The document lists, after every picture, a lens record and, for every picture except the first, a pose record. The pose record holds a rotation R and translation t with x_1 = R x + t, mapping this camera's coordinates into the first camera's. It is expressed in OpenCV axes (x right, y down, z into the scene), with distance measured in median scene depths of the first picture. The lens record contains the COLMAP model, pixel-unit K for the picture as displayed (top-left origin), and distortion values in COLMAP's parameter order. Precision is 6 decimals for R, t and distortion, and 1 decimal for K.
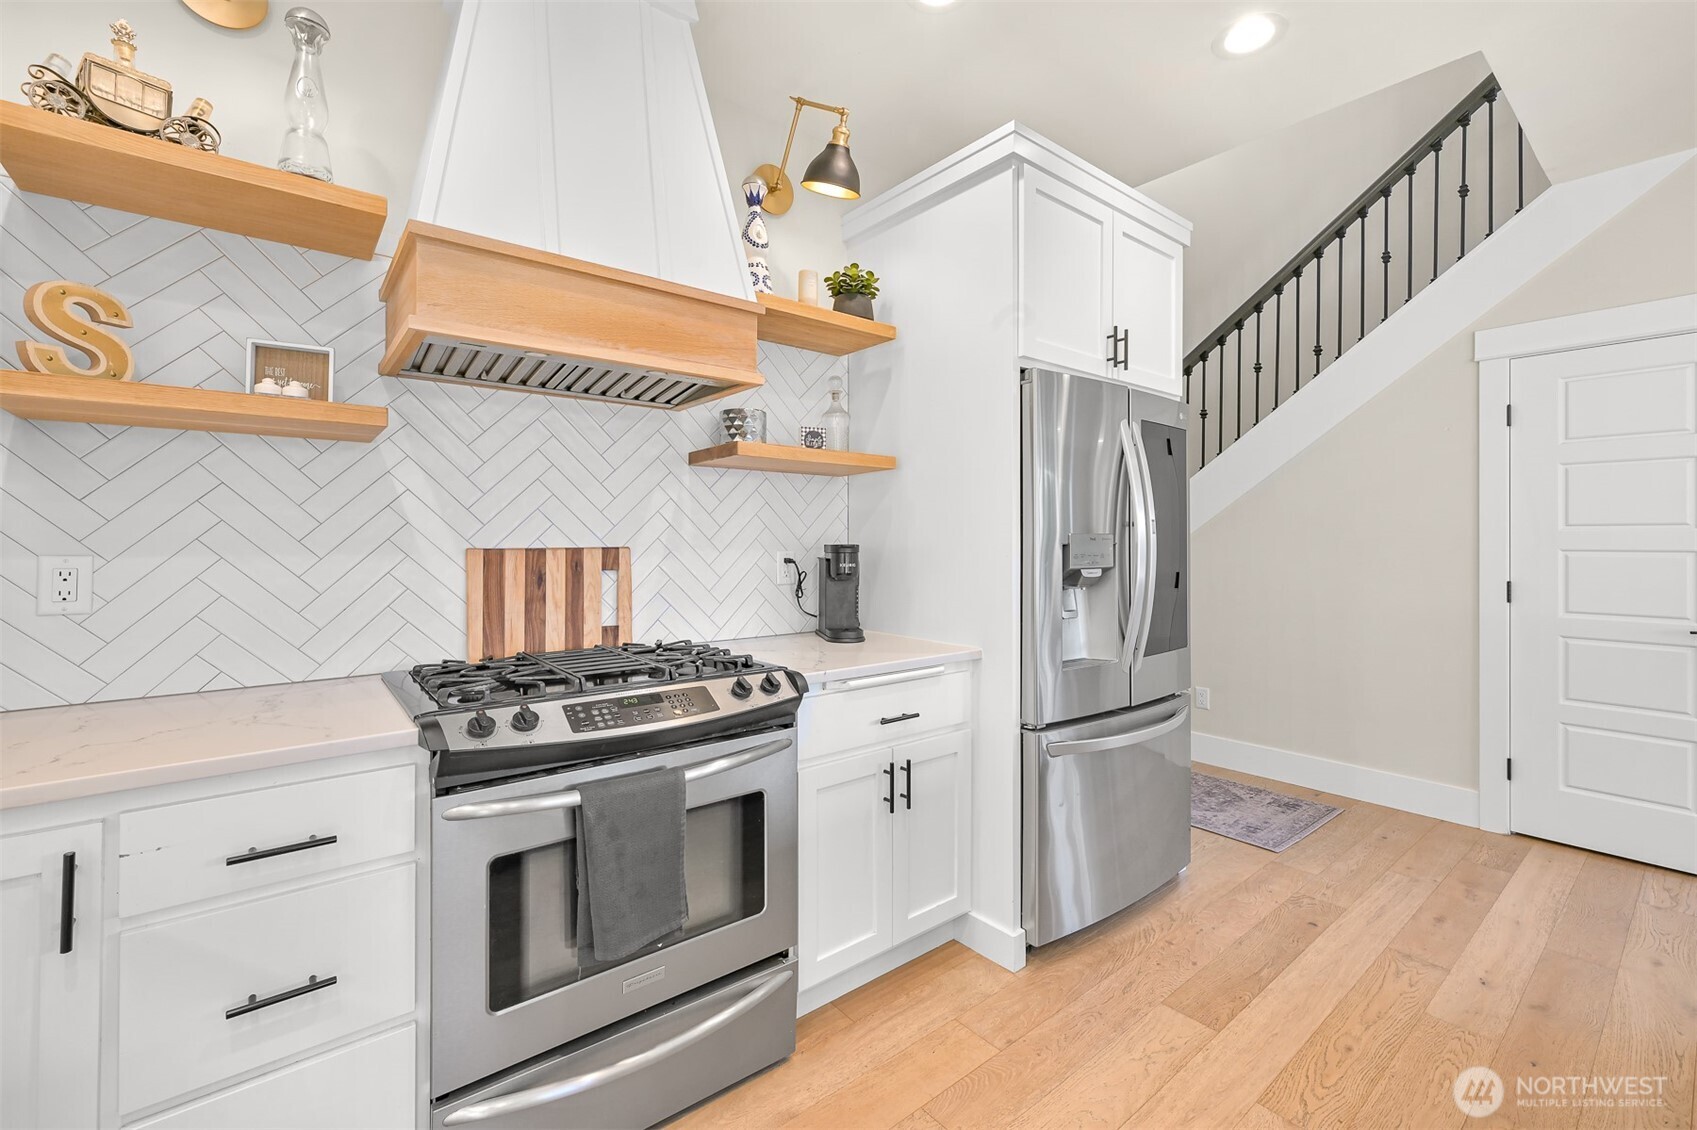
lens RADIAL K [[717.2, 0, 877.3], [0, 717.2, 535.7], [0, 0, 1]] dist [-0.001506, -0.000092]
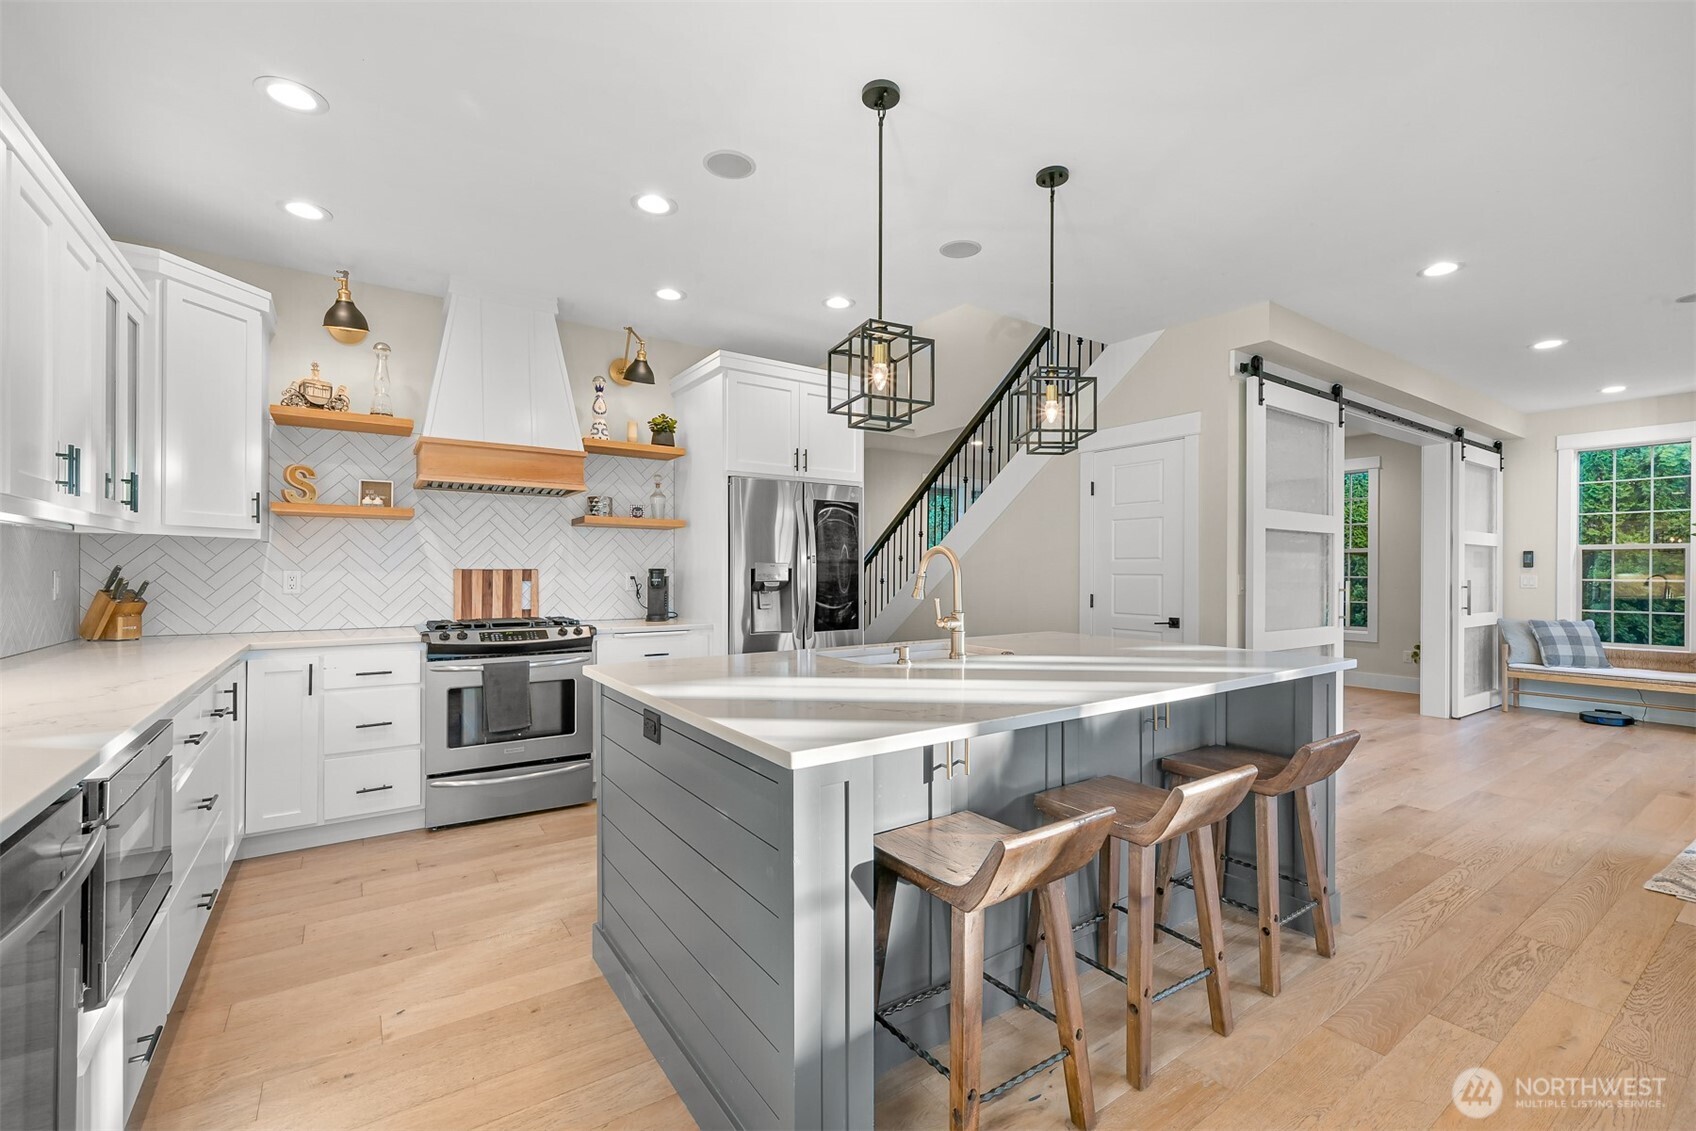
lens RADIAL K [[716.8, 0, 845.9], [0, 716.8, 570.4], [0, 0, 1]] dist [-0.001506, -0.000092]
pose [[0.994340, 0.003265, -0.106195, 0.827585], [-0.002549, 0.999973, 0.006872, 0.004202], [0.106214, -0.006562, 0.994322, -1.008755]]
